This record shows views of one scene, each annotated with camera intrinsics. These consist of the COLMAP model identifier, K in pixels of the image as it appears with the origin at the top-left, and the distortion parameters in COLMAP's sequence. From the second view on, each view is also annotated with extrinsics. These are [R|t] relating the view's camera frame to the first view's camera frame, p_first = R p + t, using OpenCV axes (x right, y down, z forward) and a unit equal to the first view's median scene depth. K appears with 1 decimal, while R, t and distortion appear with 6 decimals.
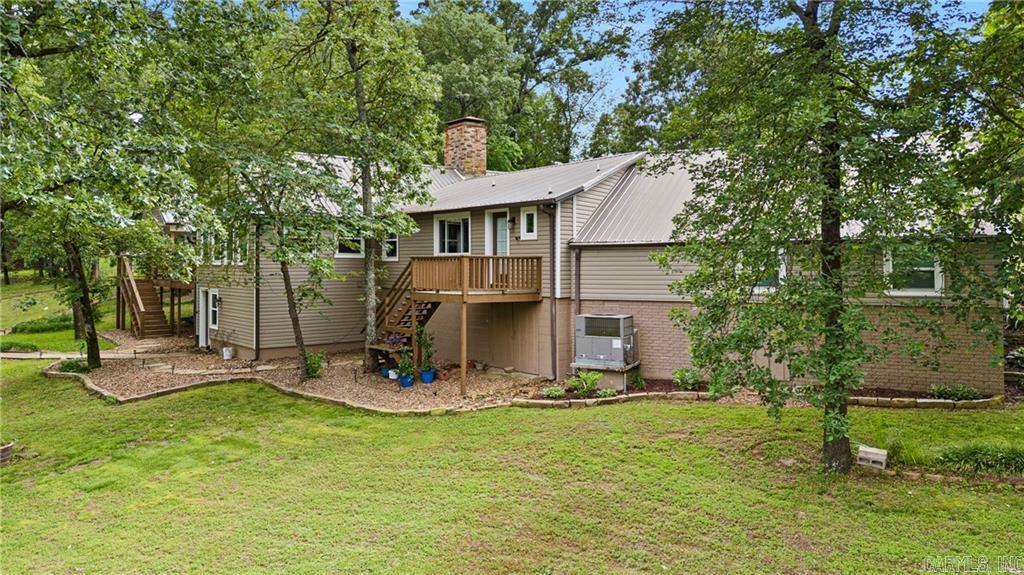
lens RADIAL K [[777.5, 0, 512.0], [0, 777.5, 287.5], [0, 0, 1]] dist [0.049021, -0.059361]
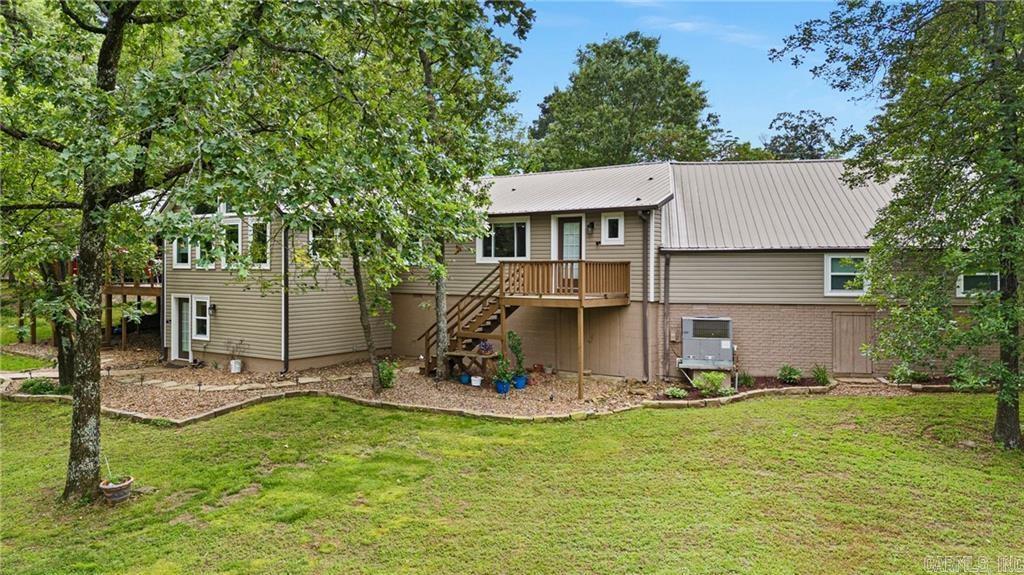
lens RADIAL K [[777.5, 0, 512.0], [0, 777.5, 287.5], [0, 0, 1]] dist [0.049021, -0.059361]
pose [[0.962539, -0.003890, 0.271116, -0.397656], [0.005394, 0.999974, -0.004799, -0.001325], [-0.271090, 0.006082, 0.962535, 0.054168]]
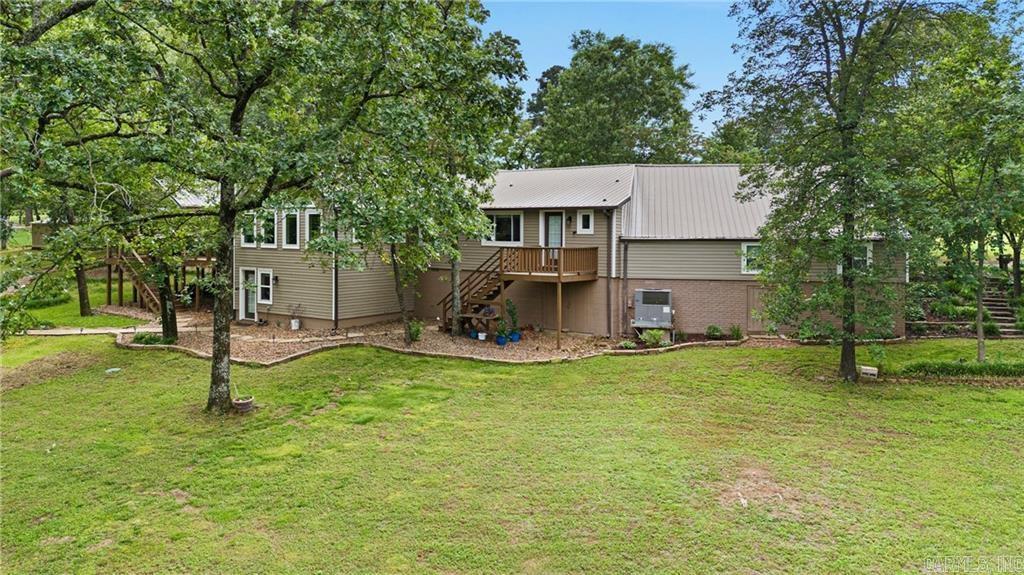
lens RADIAL K [[777.5, 0, 512.0], [0, 777.5, 287.5], [0, 0, 1]] dist [0.049021, -0.059361]
pose [[0.962168, -0.011551, 0.272212, -0.487716], [0.000181, 0.999128, 0.041759, -0.026286], [-0.272457, -0.040130, 0.961331, -0.277353]]
